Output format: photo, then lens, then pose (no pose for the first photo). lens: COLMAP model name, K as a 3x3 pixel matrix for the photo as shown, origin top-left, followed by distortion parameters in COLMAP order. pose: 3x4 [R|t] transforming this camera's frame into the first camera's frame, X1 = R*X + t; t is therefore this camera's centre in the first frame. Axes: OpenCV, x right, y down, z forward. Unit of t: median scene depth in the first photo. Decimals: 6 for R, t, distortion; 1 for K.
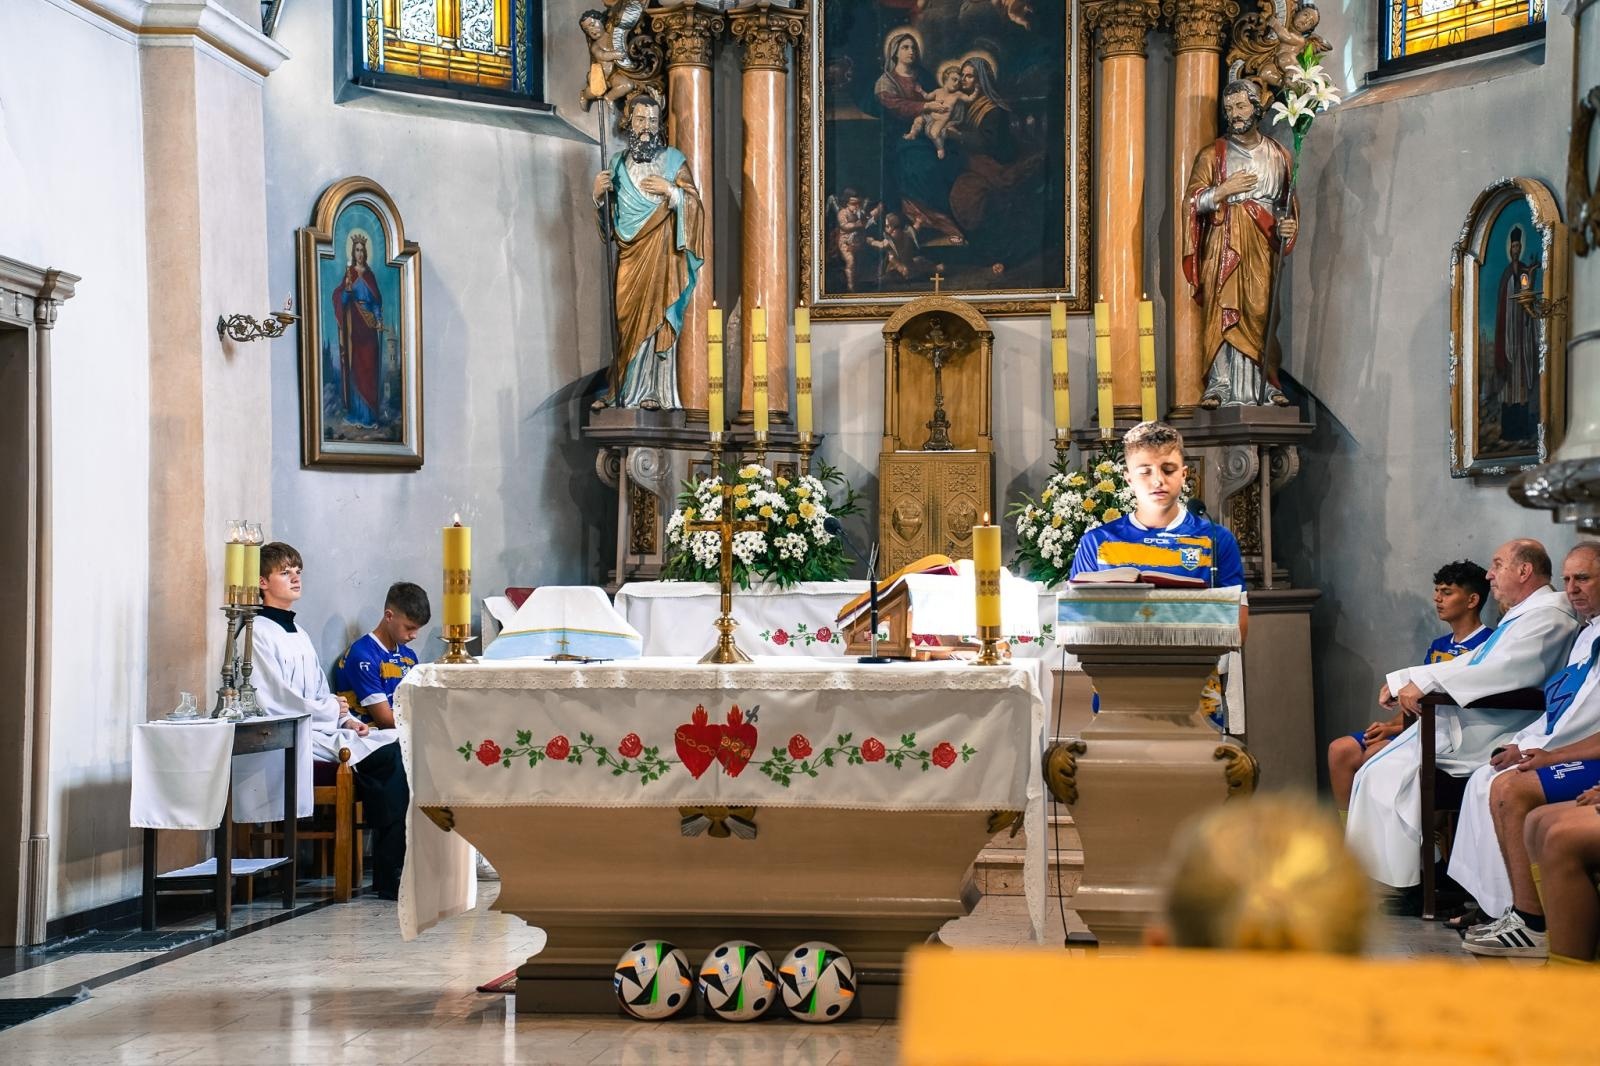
lens RADIAL K [[3007.7, 0, 790.7], [0, 3007.7, 534.0], [0, 0, 1]] dist [0.431681, 0.906138]
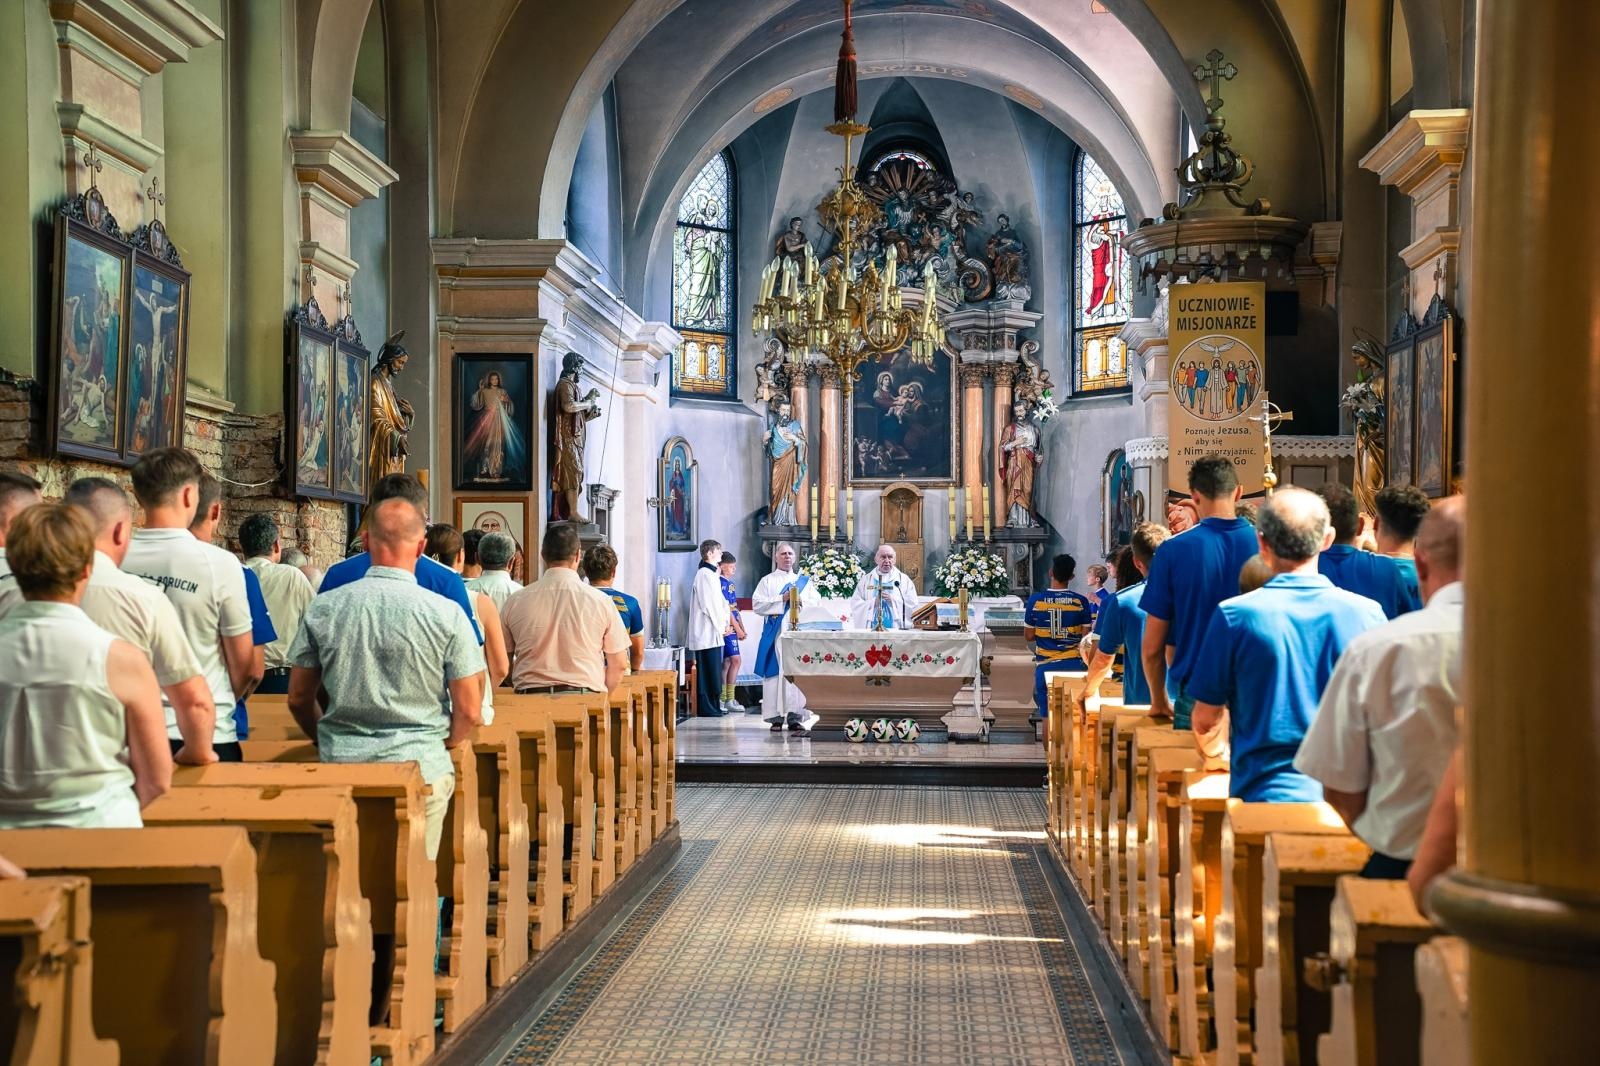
lens RADIAL K [[2175.0, 0, 802.5], [0, 2175.0, 535.2], [0, 0, 1]] dist [0.184896, 0.251517]
pose [[0.996797, 0.005975, 0.079747, -0.178318], [-0.006291, 0.999973, 0.003706, -0.041101], [-0.079723, -0.004196, 0.996808, -0.795236]]
